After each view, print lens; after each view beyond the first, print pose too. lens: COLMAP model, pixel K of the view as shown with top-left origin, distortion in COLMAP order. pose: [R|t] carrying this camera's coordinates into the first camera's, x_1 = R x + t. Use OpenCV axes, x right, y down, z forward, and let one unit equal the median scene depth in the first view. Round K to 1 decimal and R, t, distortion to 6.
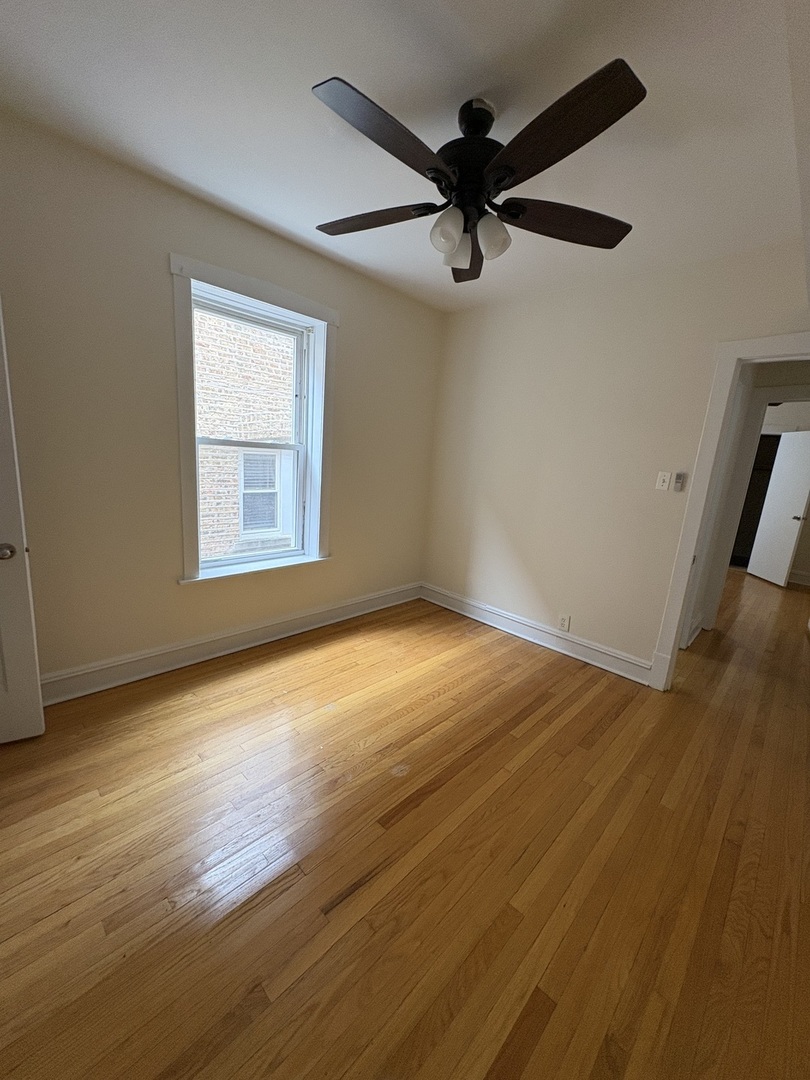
lens RADIAL K [[428.9, 0, 405.0], [0, 428.9, 540.0], [0, 0, 1]] dist [0.000199, 0.000227]
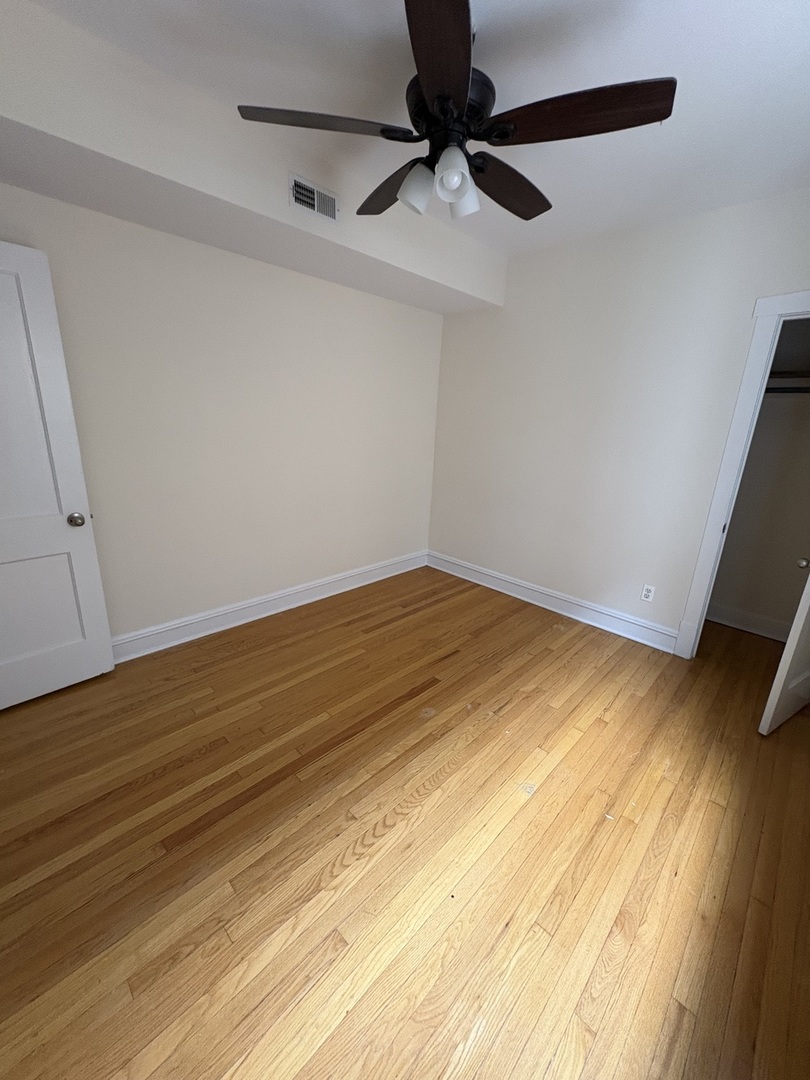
lens RADIAL K [[429.2, 0, 407.0], [0, 429.2, 537.9], [0, 0, 1]] dist [-0.000901, -0.000423]
pose [[-0.992561, -0.116285, -0.036067, 0.096323], [-0.119644, 0.876759, 0.465810, -0.268153], [-0.022545, 0.466660, -0.884149, 1.244222]]
